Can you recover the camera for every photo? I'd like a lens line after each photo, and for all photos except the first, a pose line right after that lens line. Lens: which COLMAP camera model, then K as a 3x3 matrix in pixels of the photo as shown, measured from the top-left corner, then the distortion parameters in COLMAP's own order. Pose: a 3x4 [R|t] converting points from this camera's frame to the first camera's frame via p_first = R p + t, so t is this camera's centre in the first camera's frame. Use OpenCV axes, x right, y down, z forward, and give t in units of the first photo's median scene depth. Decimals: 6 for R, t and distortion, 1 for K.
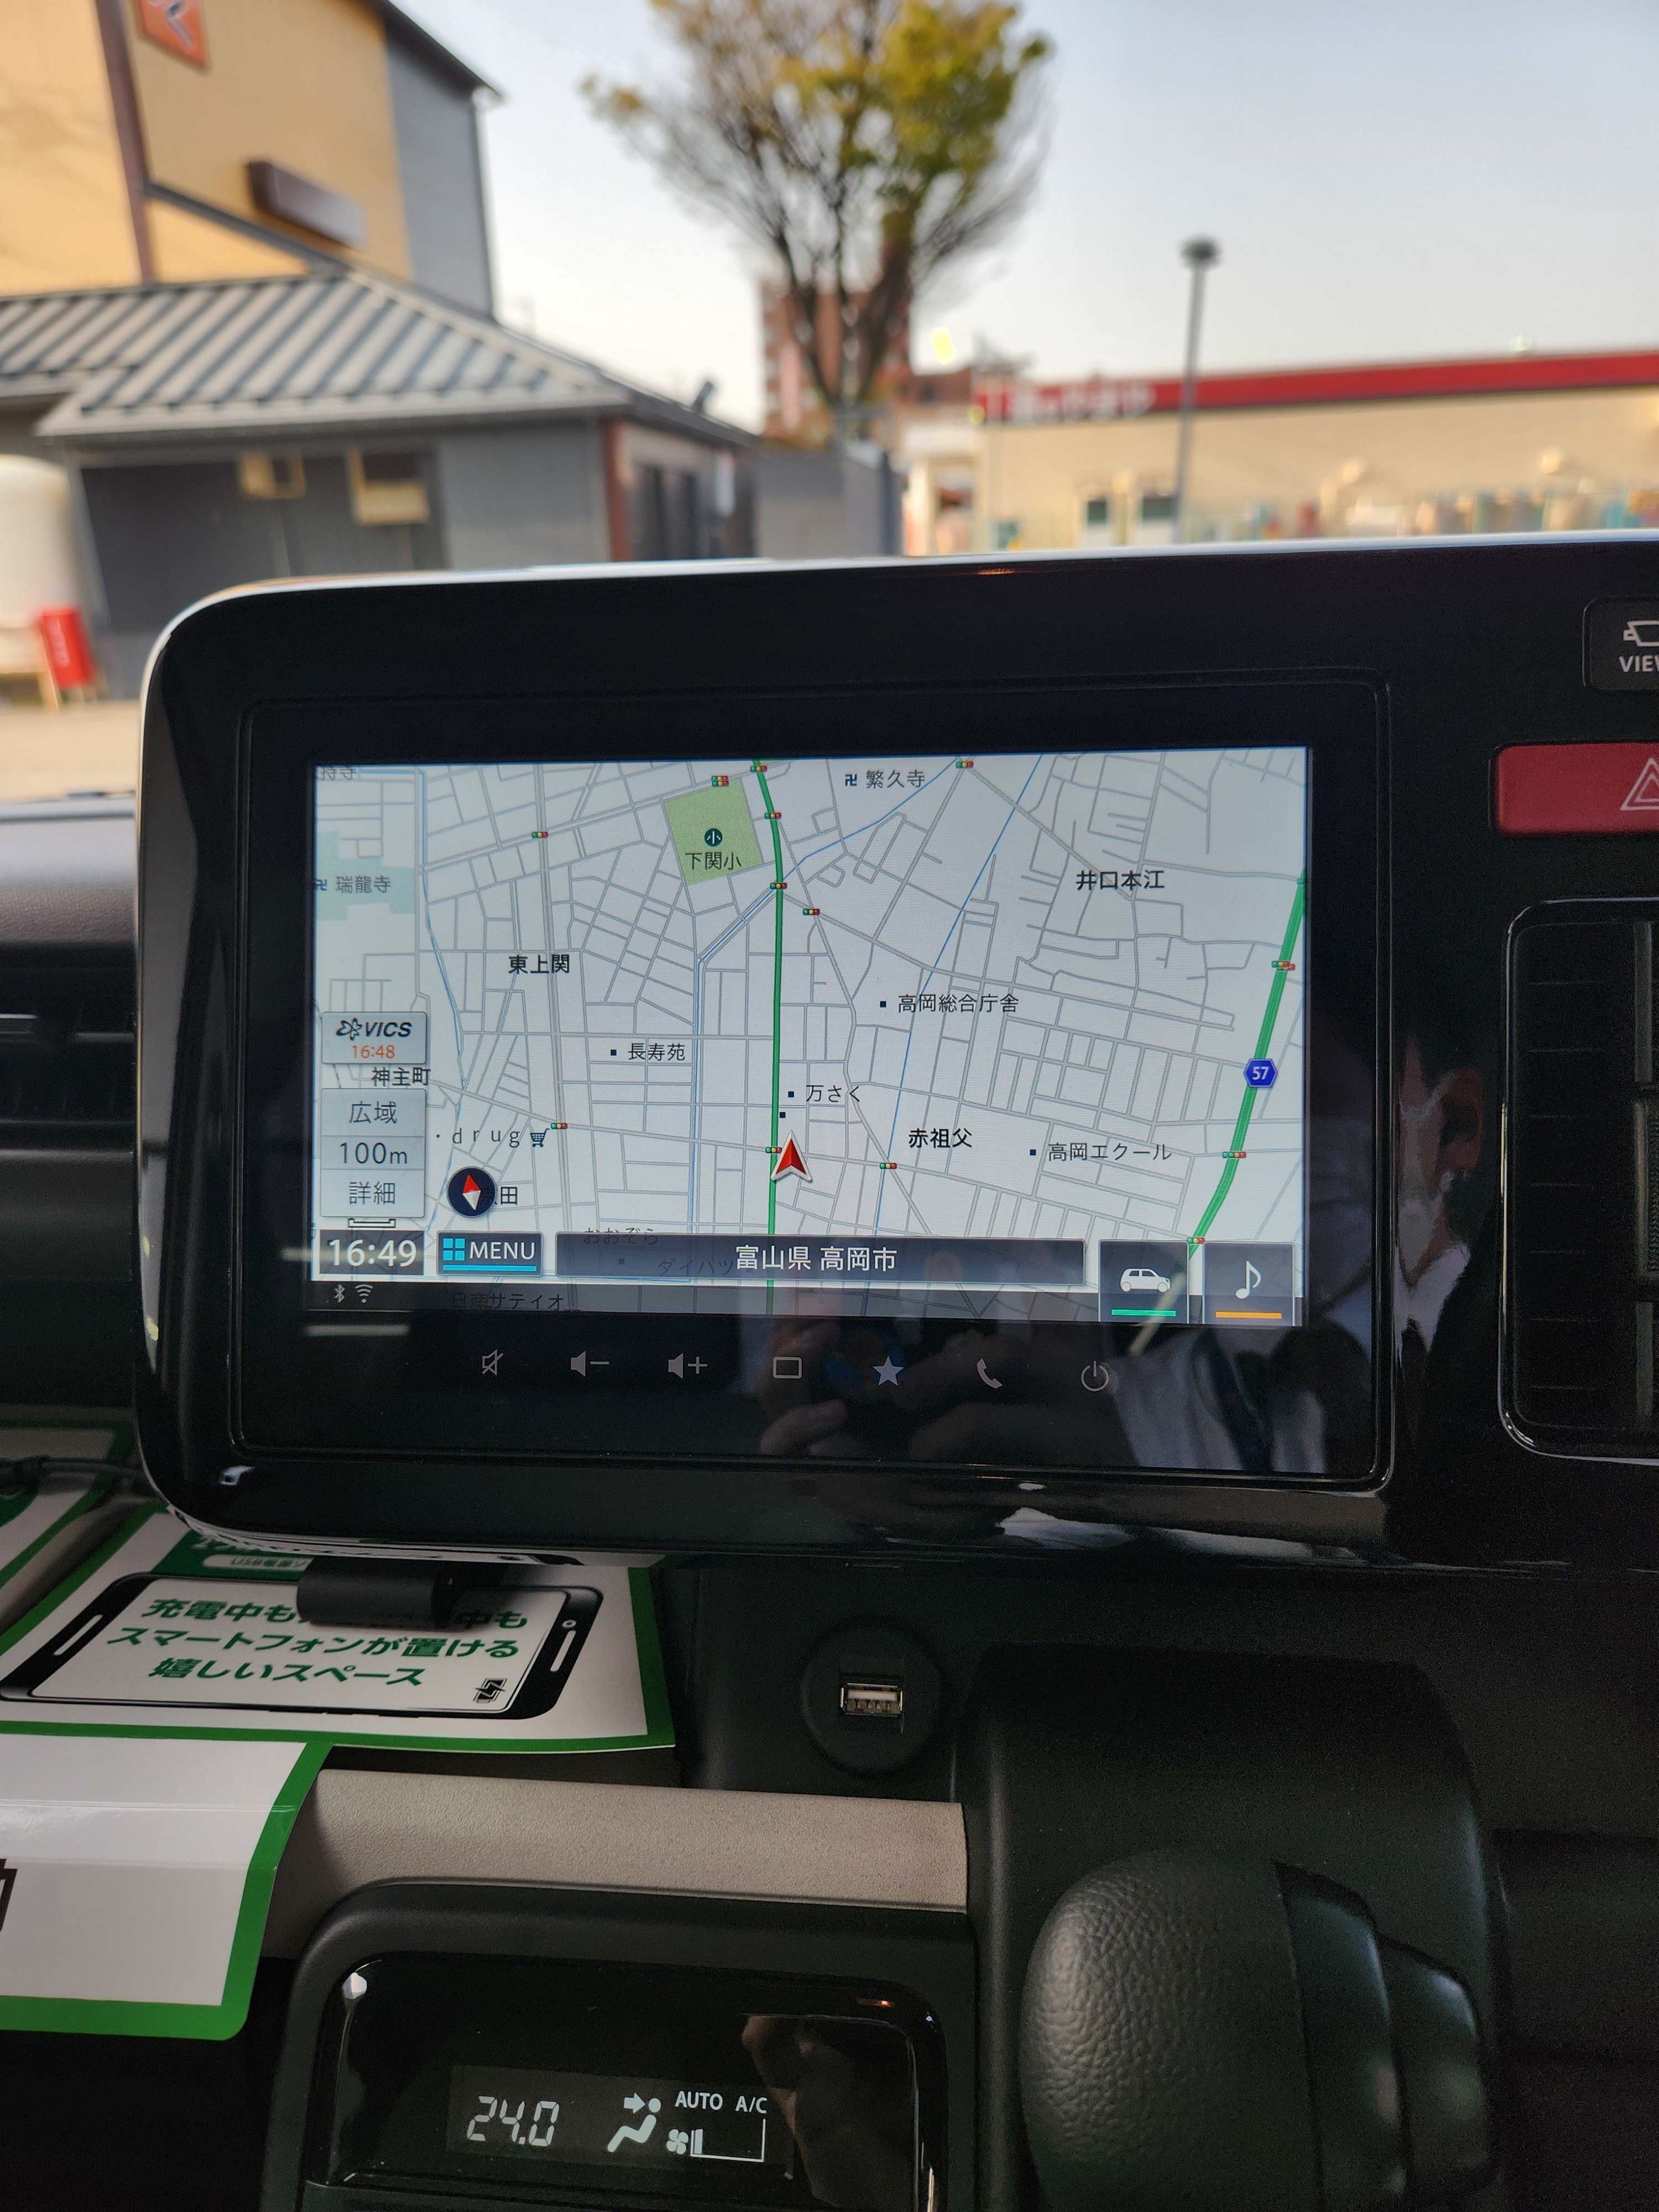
lens RADIAL K [[1493.7, 0, 829.9], [0, 1493.7, 1108.7], [0, 0, 1]] dist [-0.011636, -0.018457]
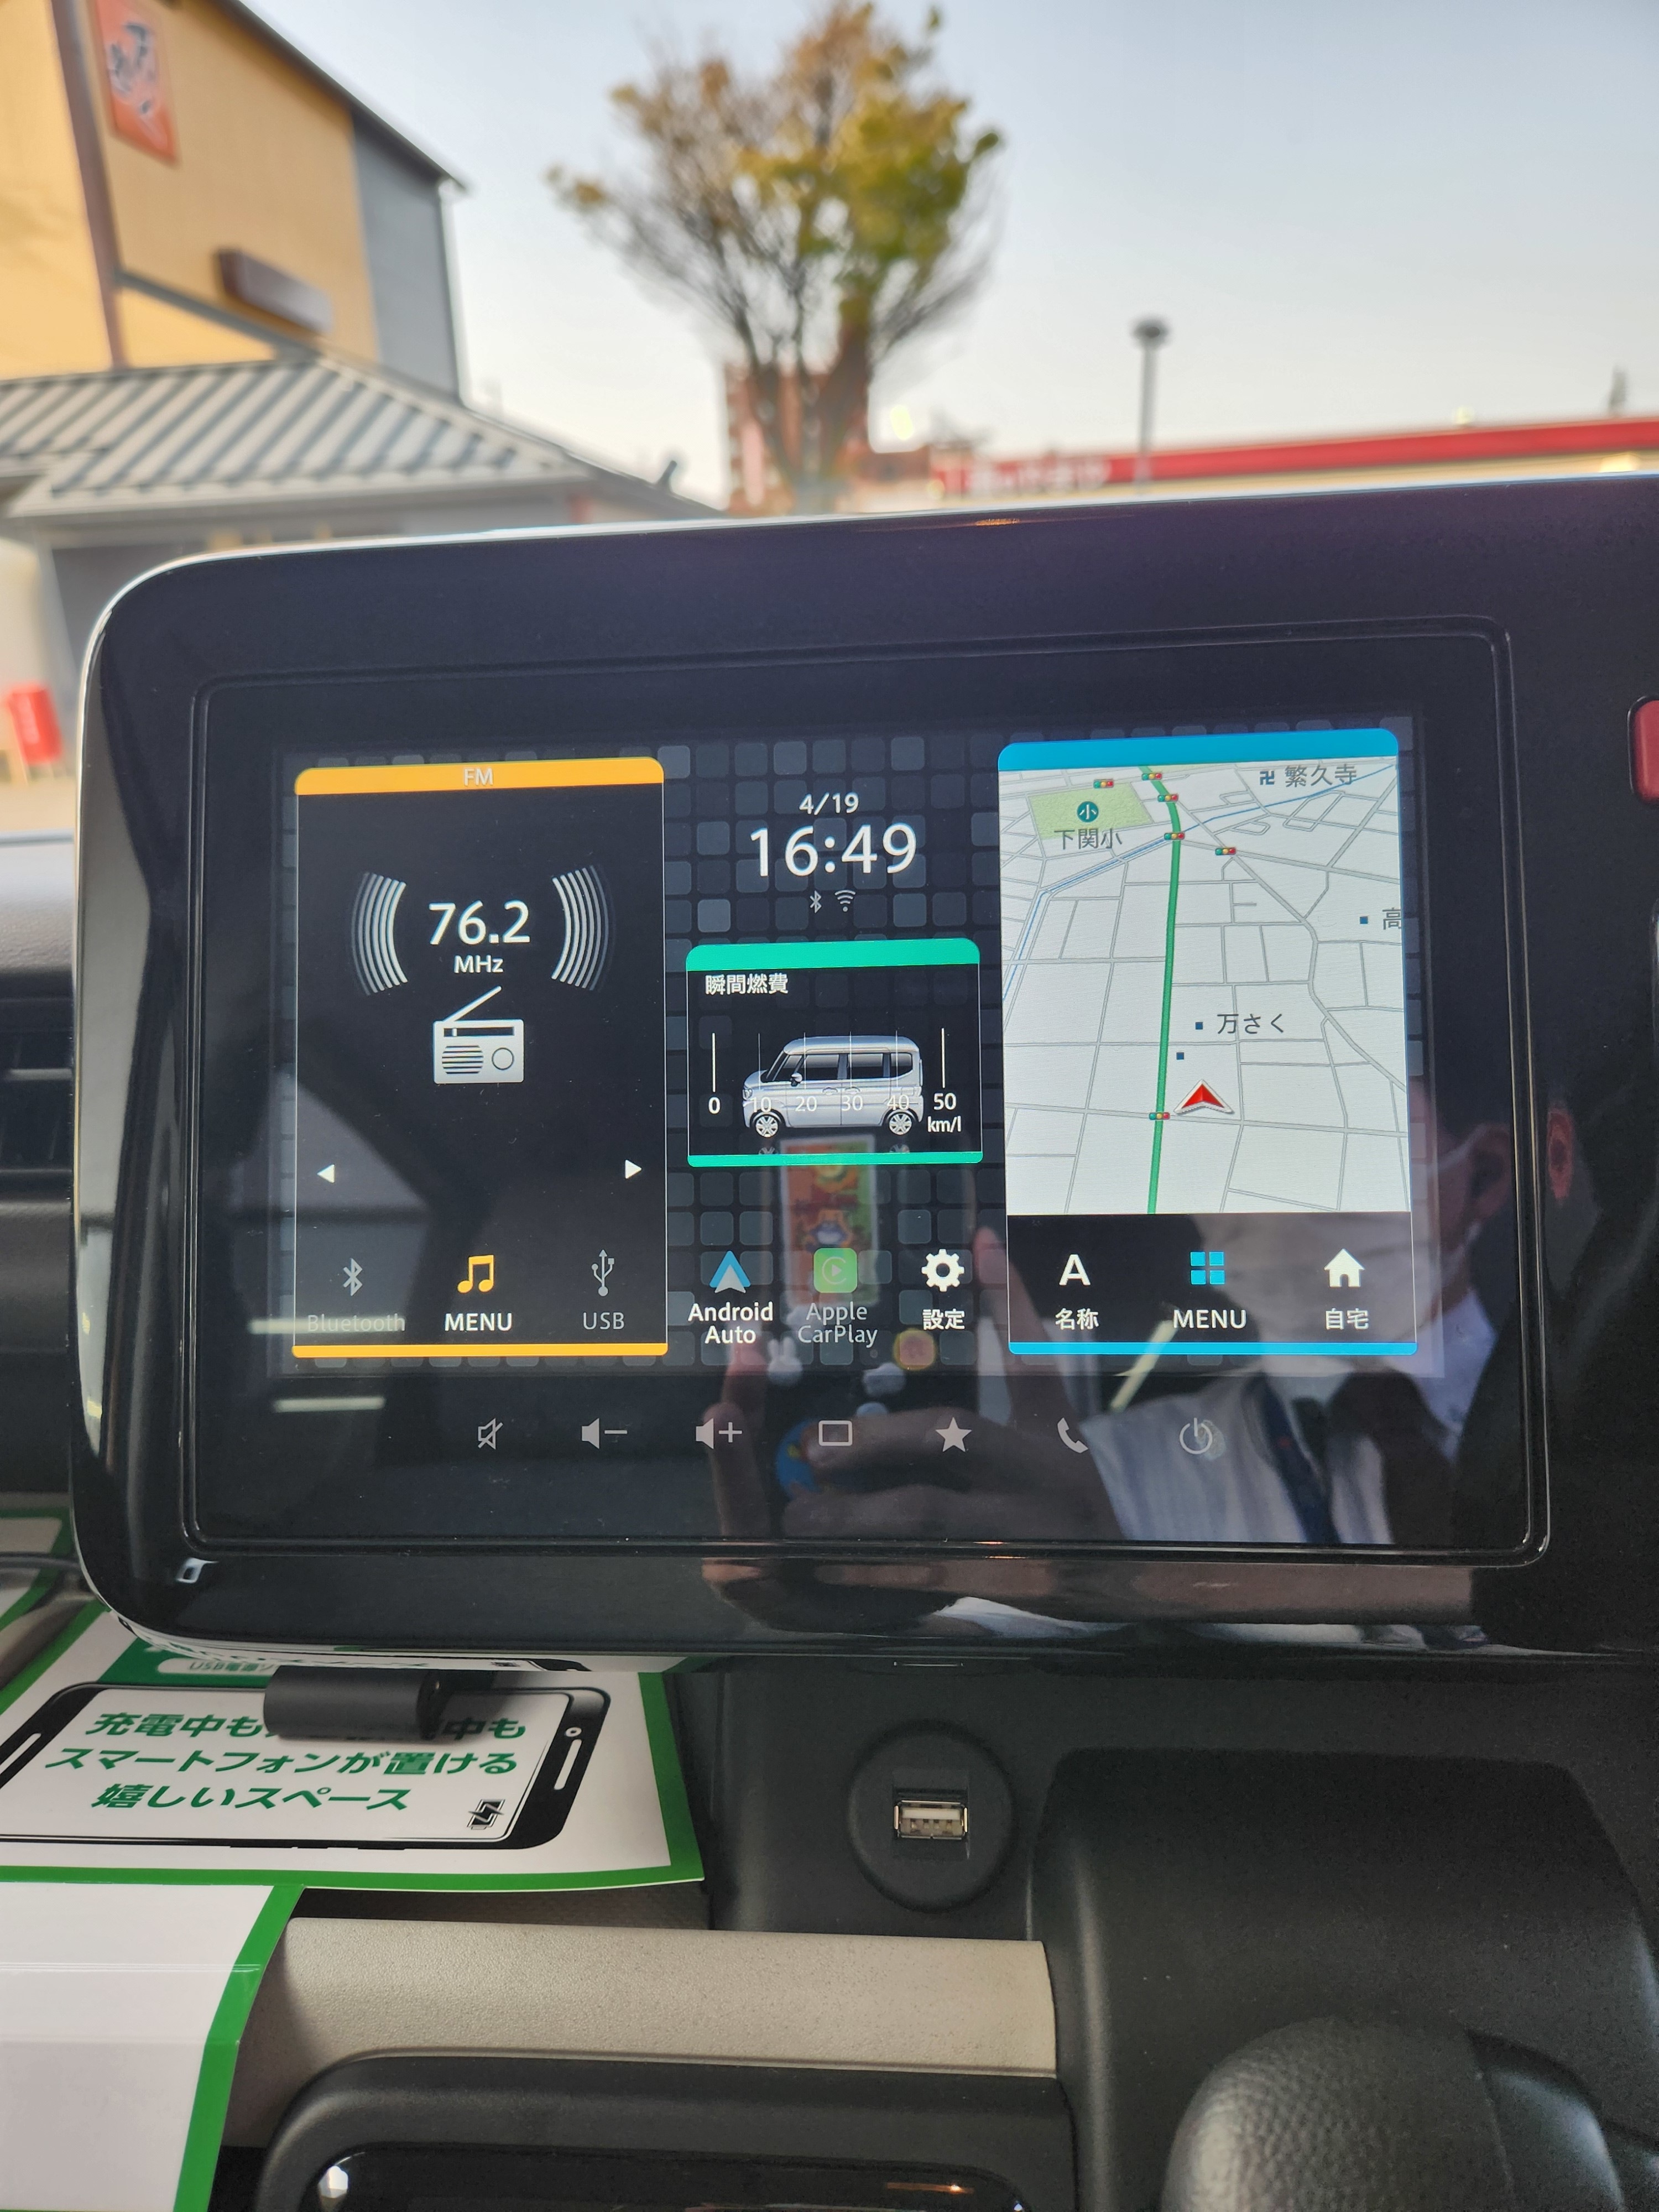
lens RADIAL K [[1493.7, 0, 824.8], [0, 1493.7, 1108.9], [0, 0, 1]] dist [-0.011636, -0.018457]
pose [[0.999750, -0.017135, 0.014385, -0.034344], [0.017737, 0.998923, -0.042866, 0.018775], [-0.013635, 0.043110, 0.998977, 0.107677]]
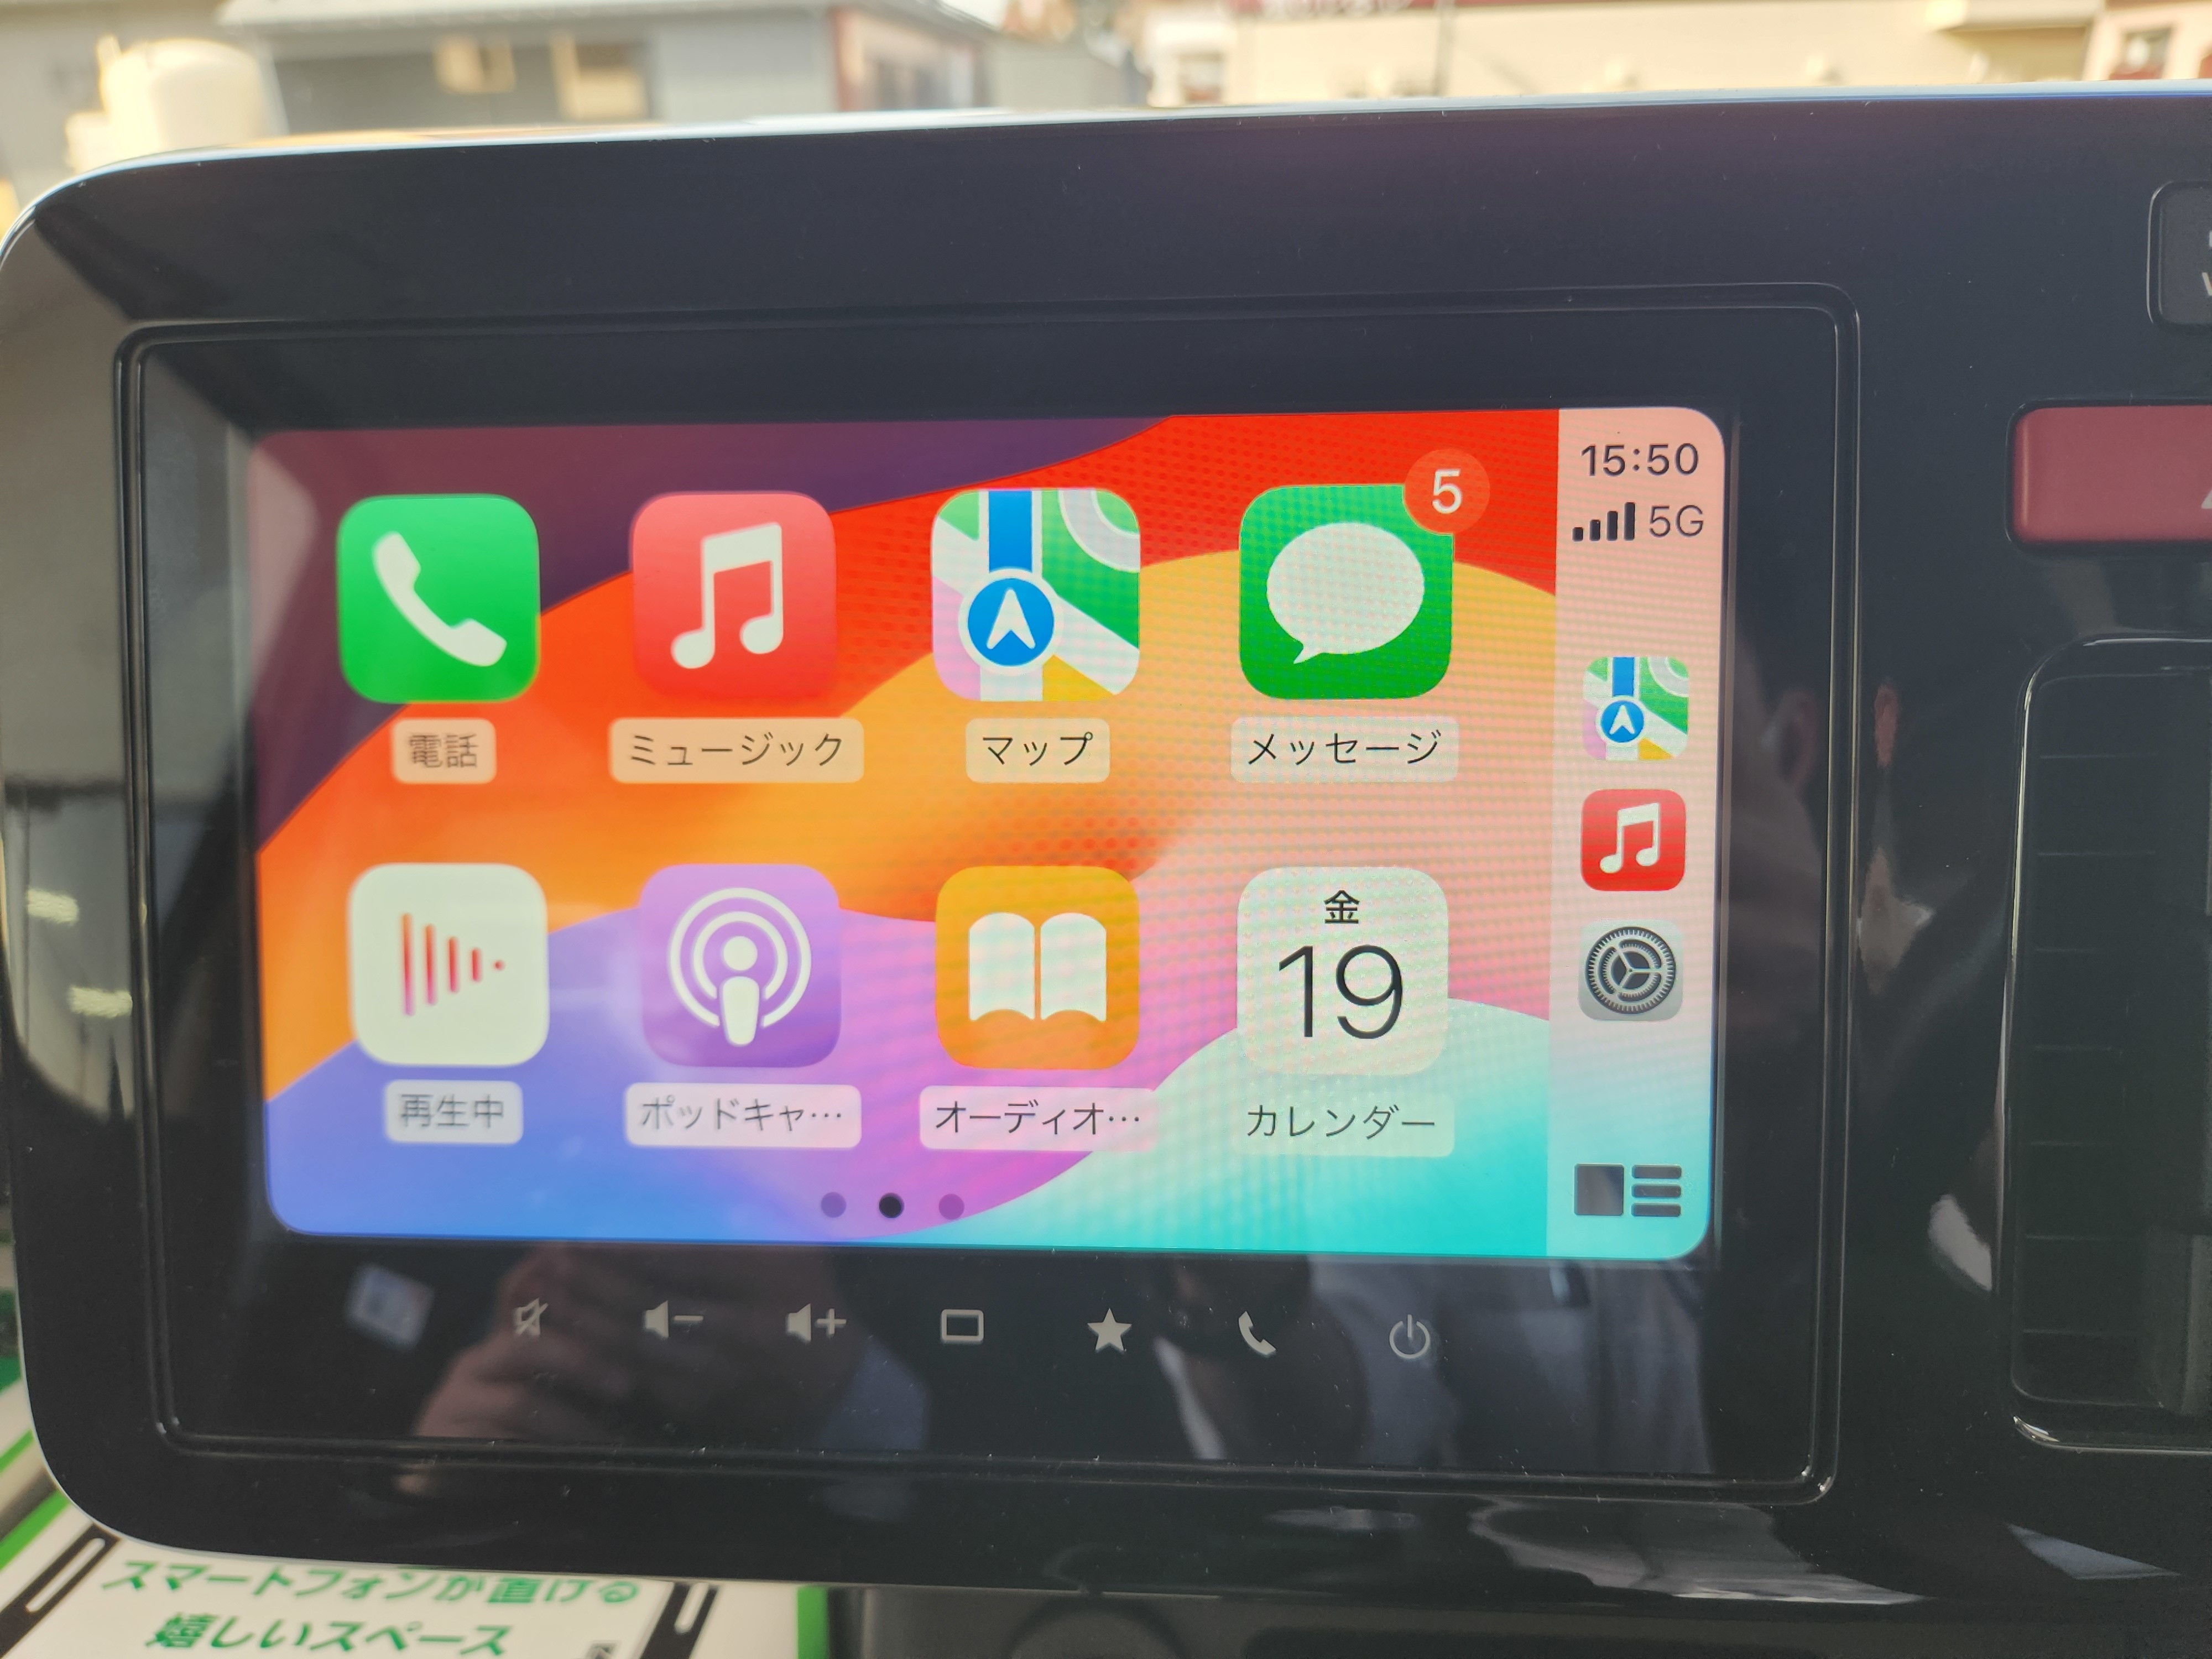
lens RADIAL K [[1493.7, 0, 1149.1], [0, 1493.7, 836.0], [0, 0, 1]] dist [-0.011636, -0.018457]
pose [[0.998964, -0.010066, 0.044385, 0.022693], [0.006908, 0.997470, 0.070749, -0.077108], [-0.044985, -0.070370, 0.996506, 0.258894]]
